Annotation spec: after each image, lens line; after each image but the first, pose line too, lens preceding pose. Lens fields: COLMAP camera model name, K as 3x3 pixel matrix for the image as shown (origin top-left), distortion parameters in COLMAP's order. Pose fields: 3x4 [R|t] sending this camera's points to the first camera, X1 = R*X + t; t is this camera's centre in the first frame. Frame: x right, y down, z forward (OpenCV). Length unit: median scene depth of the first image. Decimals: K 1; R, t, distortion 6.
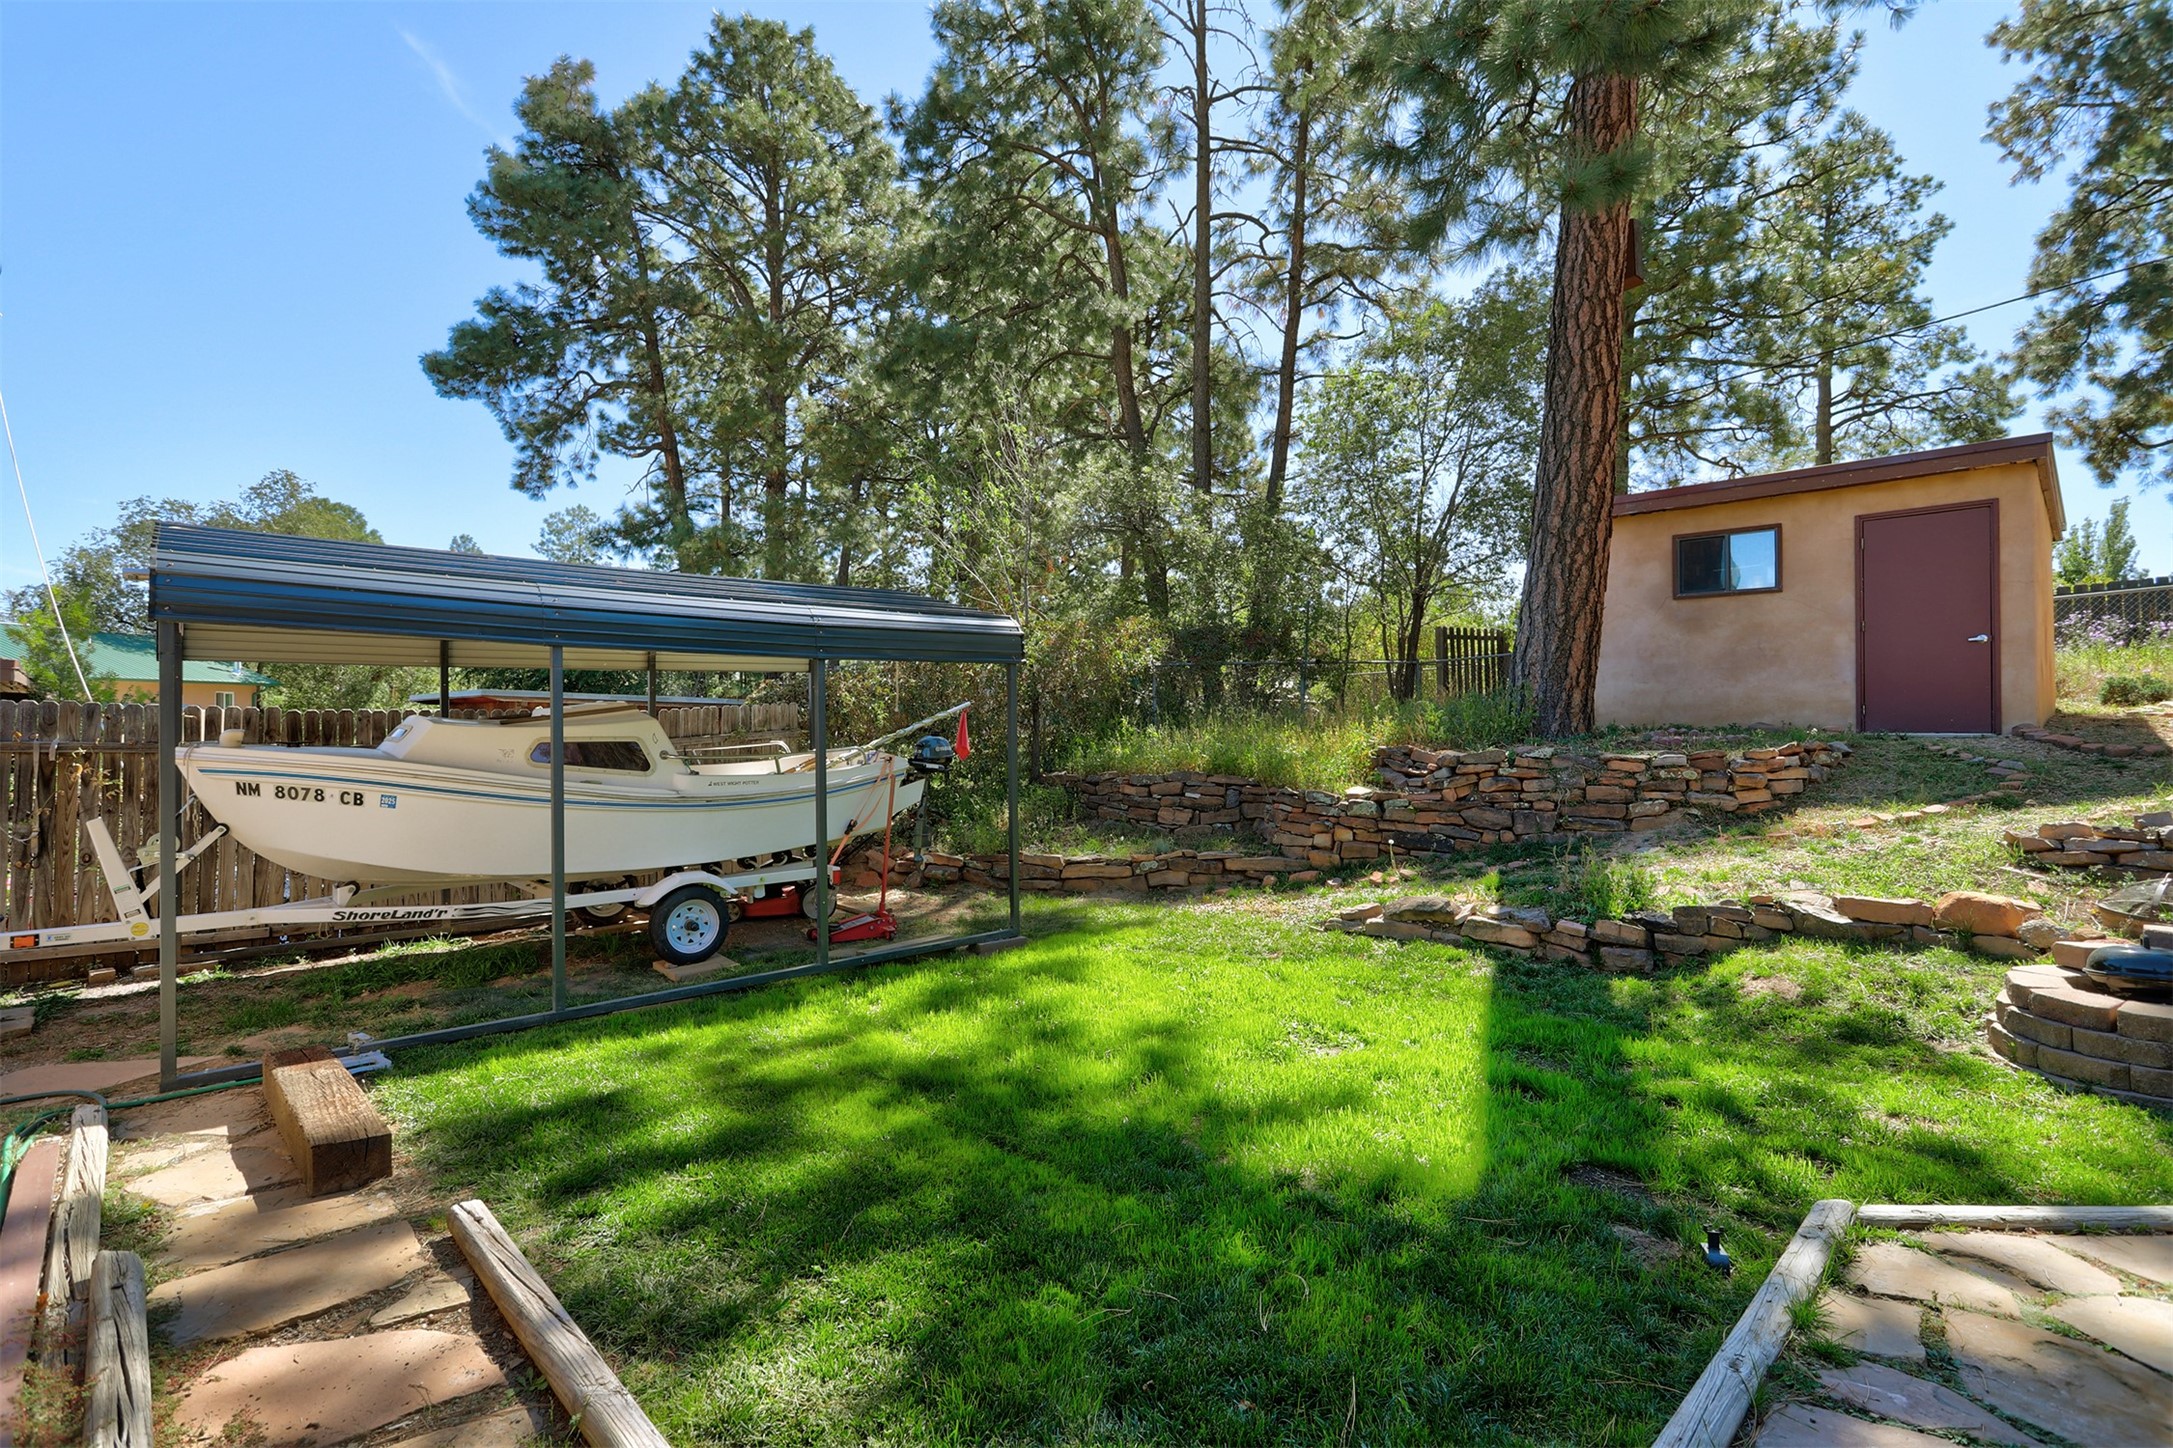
lens RADIAL K [[1012.1, 0, 1088.3], [0, 1012.1, 715.9], [0, 0, 1]] dist [-0.003786, 0.000853]
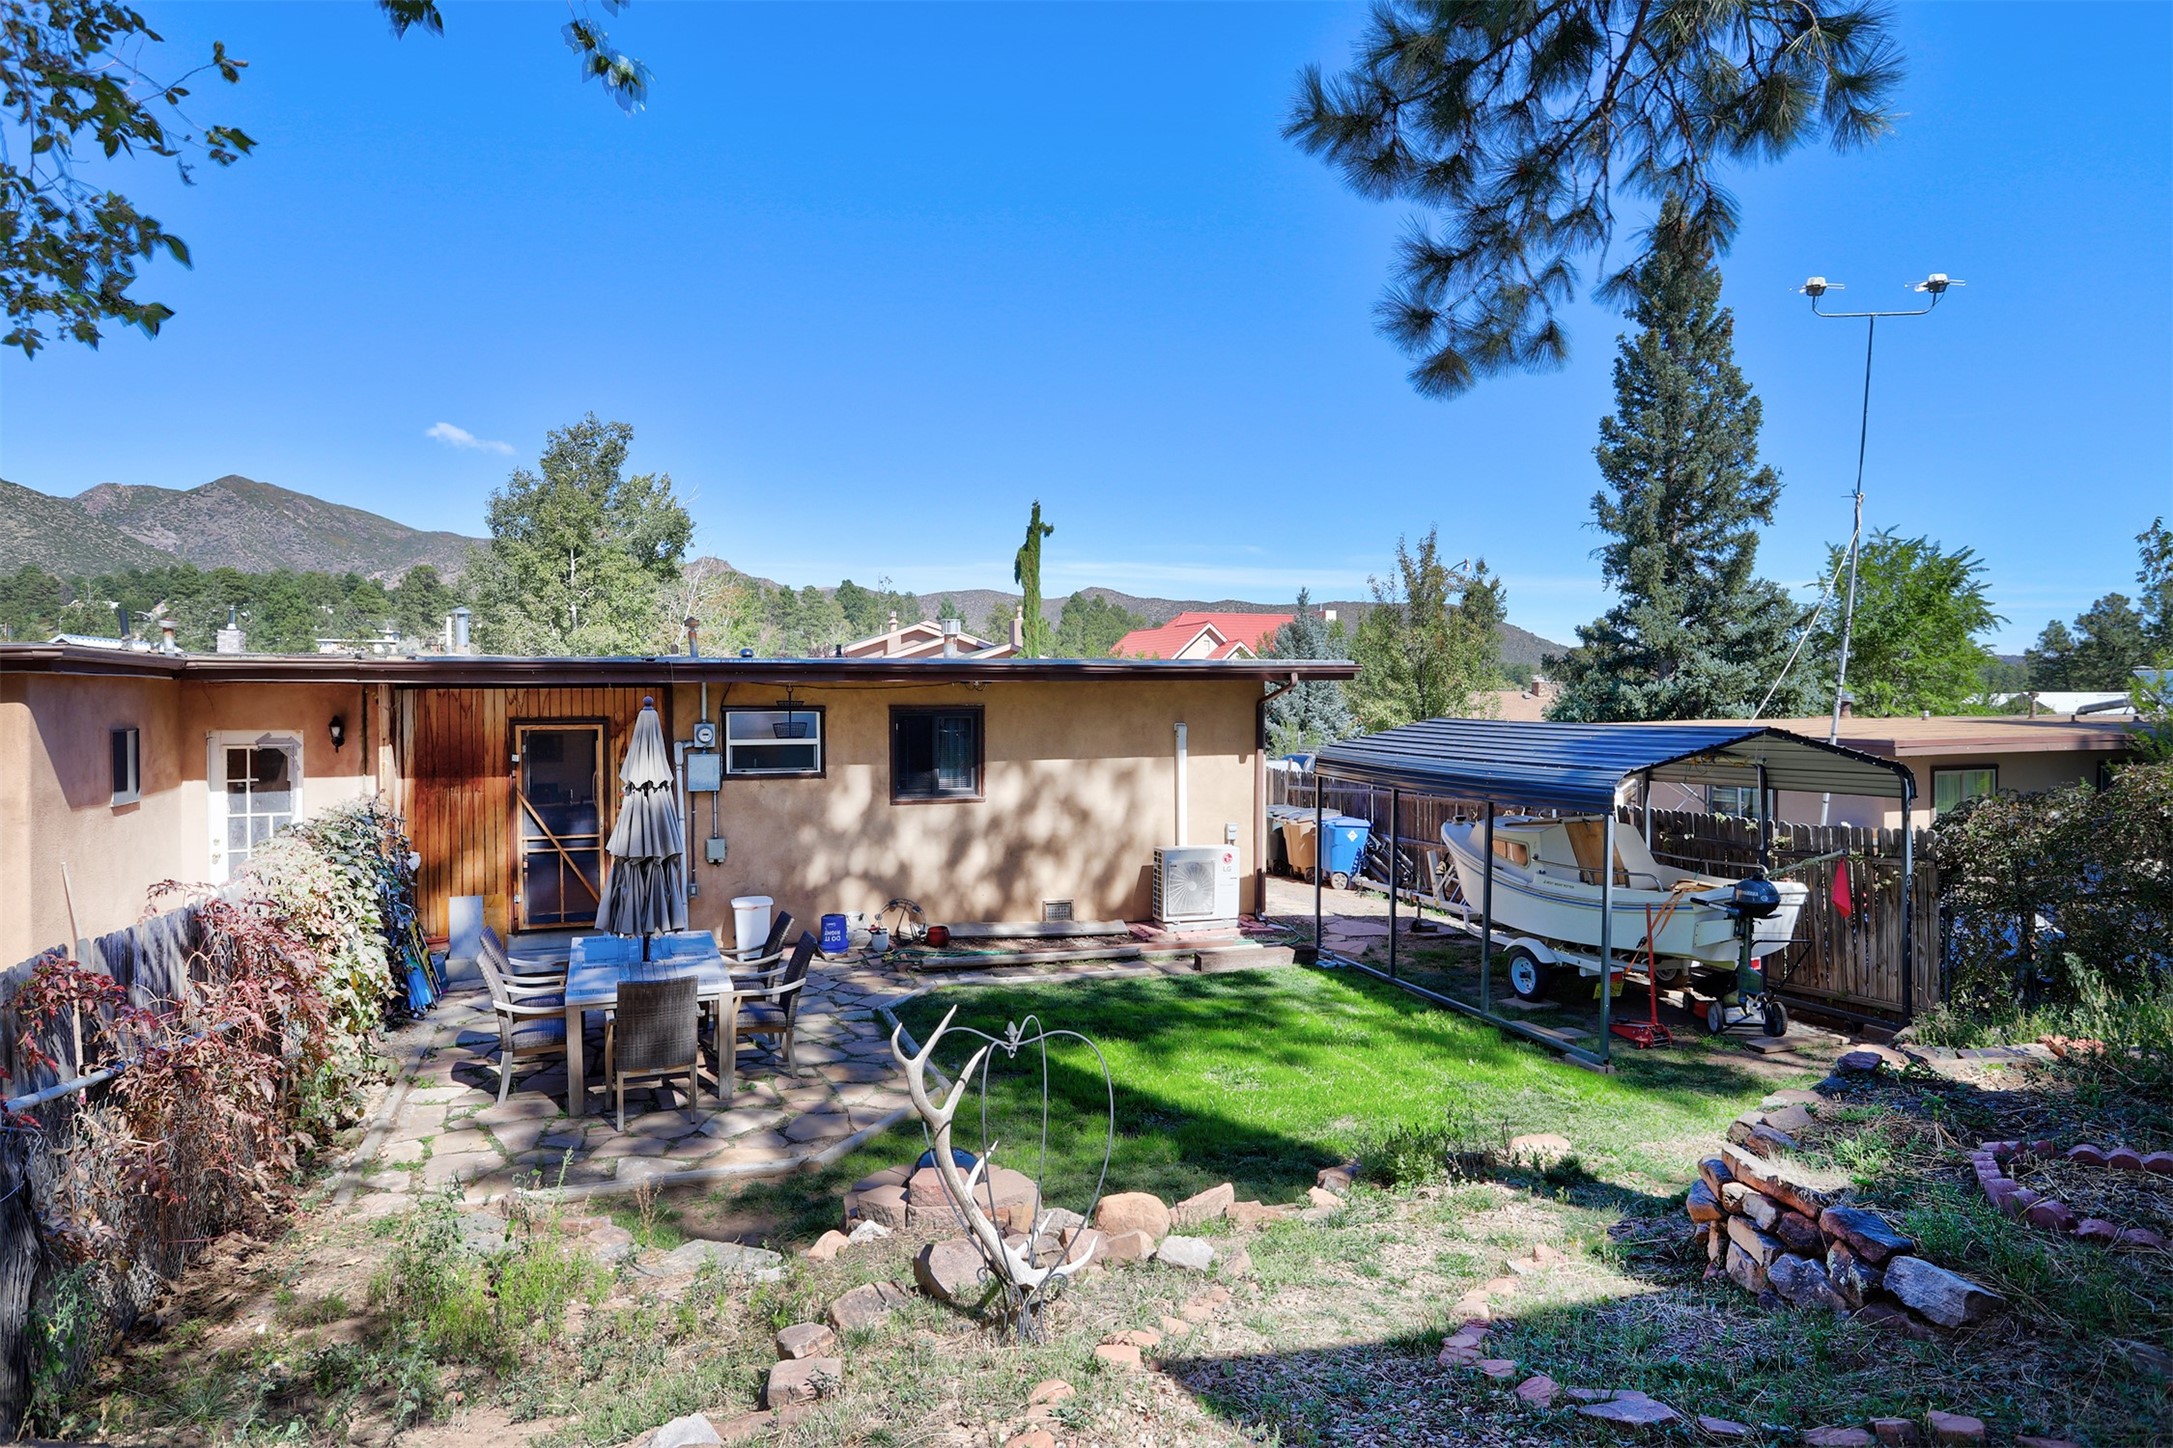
lens RADIAL K [[1252.9, 0, 1039.5], [0, 1252.9, 718.5], [0, 0, 1]] dist [-0.005466, -0.001311]
pose [[-0.490380, 0.023956, -0.871179, 1.227557], [0.014781, 0.999707, 0.019170, -0.168427], [0.871383, -0.003476, -0.490590, 1.005738]]
